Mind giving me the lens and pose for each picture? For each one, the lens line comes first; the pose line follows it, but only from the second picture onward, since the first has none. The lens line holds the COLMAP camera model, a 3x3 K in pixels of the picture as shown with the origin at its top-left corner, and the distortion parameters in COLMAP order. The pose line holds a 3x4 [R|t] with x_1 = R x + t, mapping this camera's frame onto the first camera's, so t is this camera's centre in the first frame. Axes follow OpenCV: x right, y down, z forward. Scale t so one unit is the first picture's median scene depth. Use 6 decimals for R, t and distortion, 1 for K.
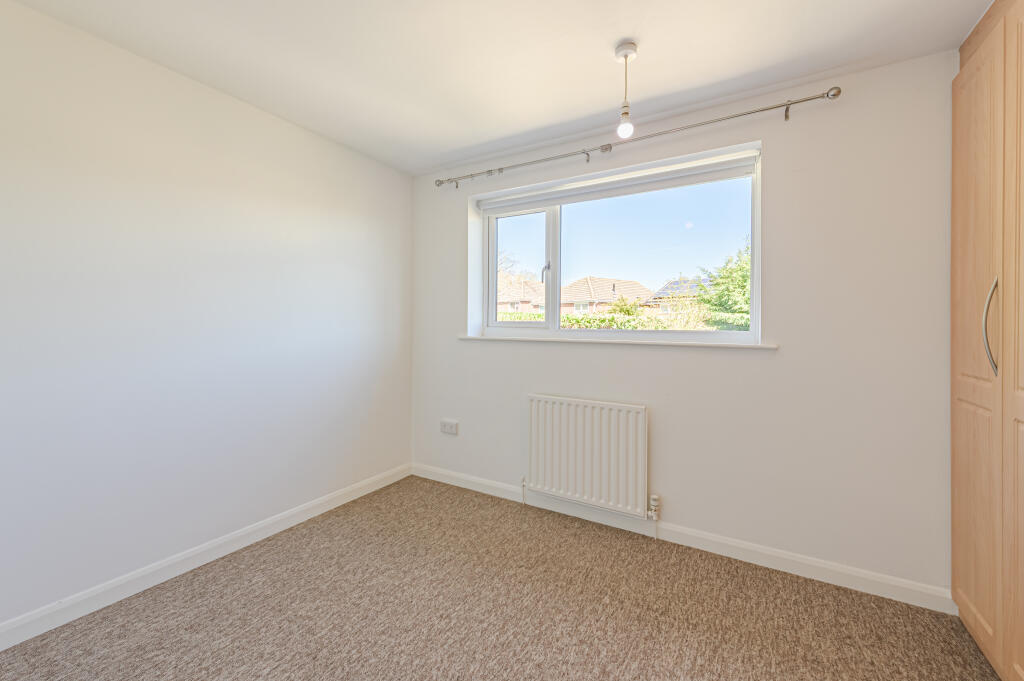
lens RADIAL K [[414.1, 0, 512.7], [0, 414.1, 323.7], [0, 0, 1]] dist [0.015637, -0.000190]
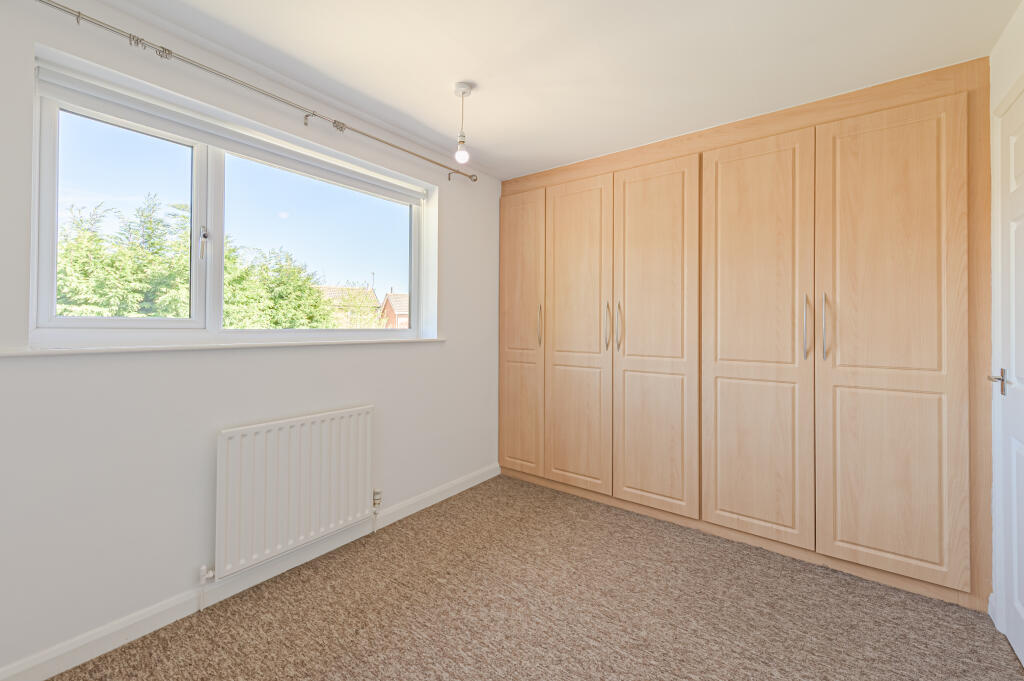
lens RADIAL K [[420.4, 0, 512.5], [0, 420.4, 320.1], [0, 0, 1]] dist [0.009154, -0.000033]
pose [[0.113718, 0.005520, 0.993498, -0.731209], [-0.008842, 0.999951, -0.004544, -0.006289], [-0.993474, -0.008268, 0.113762, 0.609625]]
